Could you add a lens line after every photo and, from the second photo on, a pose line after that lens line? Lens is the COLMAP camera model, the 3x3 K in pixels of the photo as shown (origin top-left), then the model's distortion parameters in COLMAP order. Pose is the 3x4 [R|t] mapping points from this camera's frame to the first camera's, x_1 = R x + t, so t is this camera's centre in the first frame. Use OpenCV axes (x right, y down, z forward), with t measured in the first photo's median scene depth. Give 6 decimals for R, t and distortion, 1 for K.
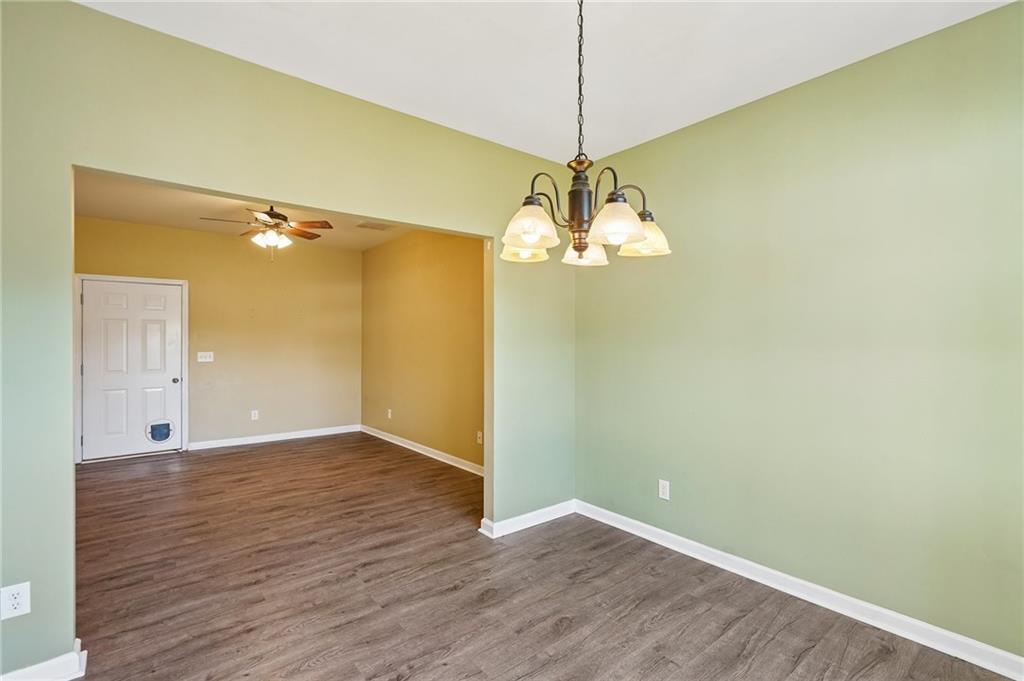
lens RADIAL K [[469.6, 0, 512.0], [0, 469.6, 340.5], [0, 0, 1]] dist [-0.001322, 0.000007]
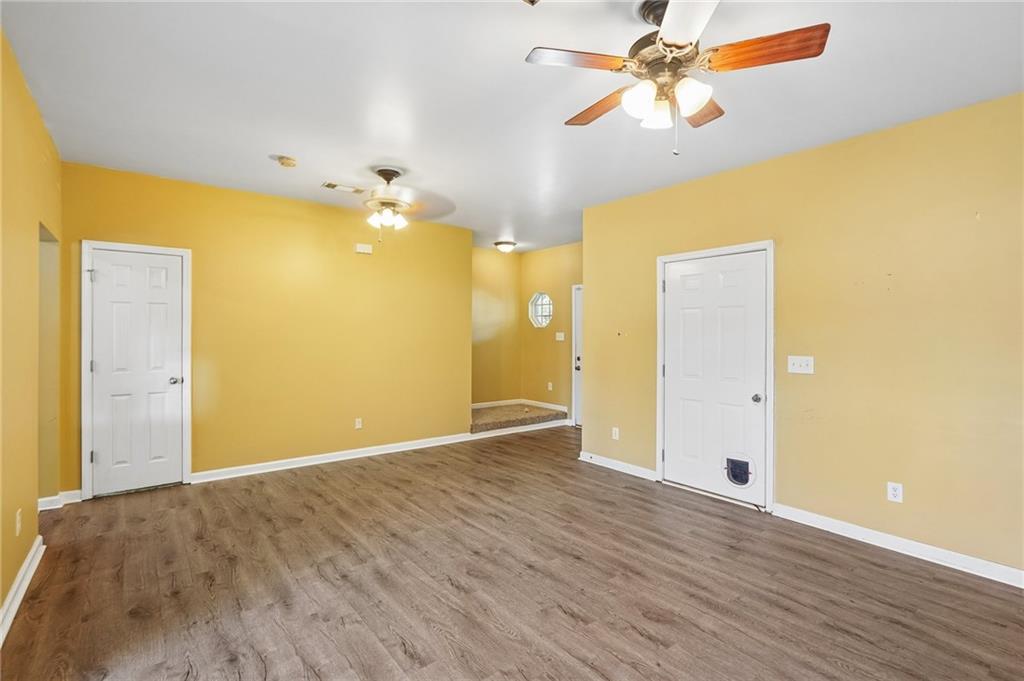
lens RADIAL K [[476.0, 0, 512.0], [0, 476.0, 340.5], [0, 0, 1]] dist [0.000813, 0.000258]
pose [[-0.020804, 0.011533, -0.999717, -0.075938], [-0.003036, 0.999928, 0.011598, -0.001279], [0.999779, 0.003276, -0.020767, 0.886347]]
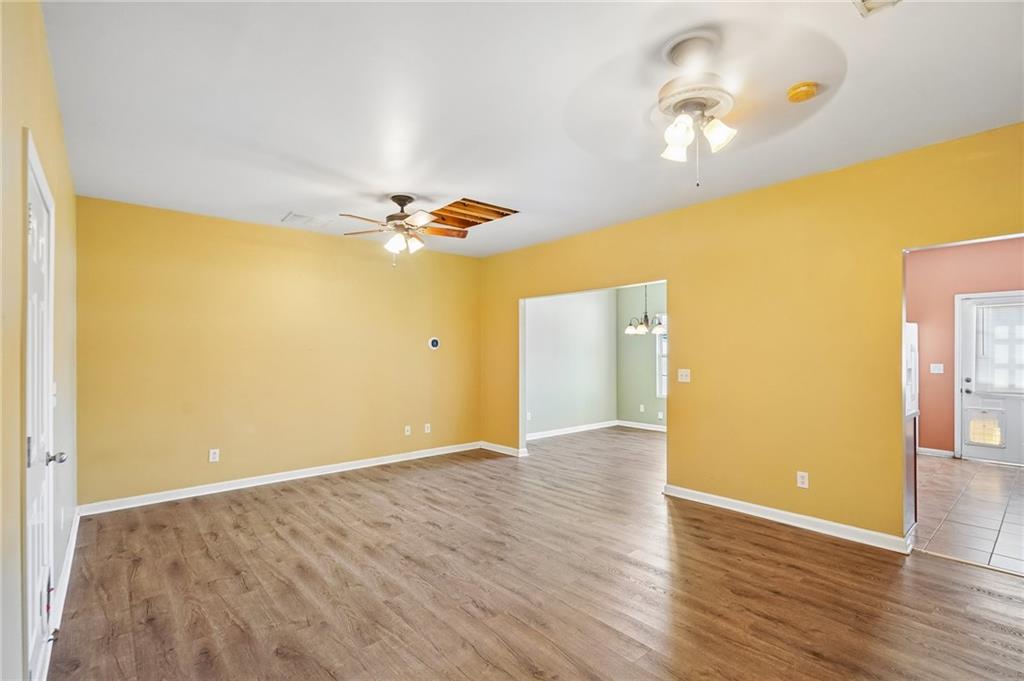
lens RADIAL K [[469.6, 0, 512.0], [0, 469.6, 340.5], [0, 0, 1]] dist [-0.001322, 0.000007]
pose [[-0.026534, 0.023695, 0.999367, -1.465342], [0.001320, 0.999719, -0.023668, -0.004301], [-0.999647, 0.000691, -0.026558, 0.824828]]
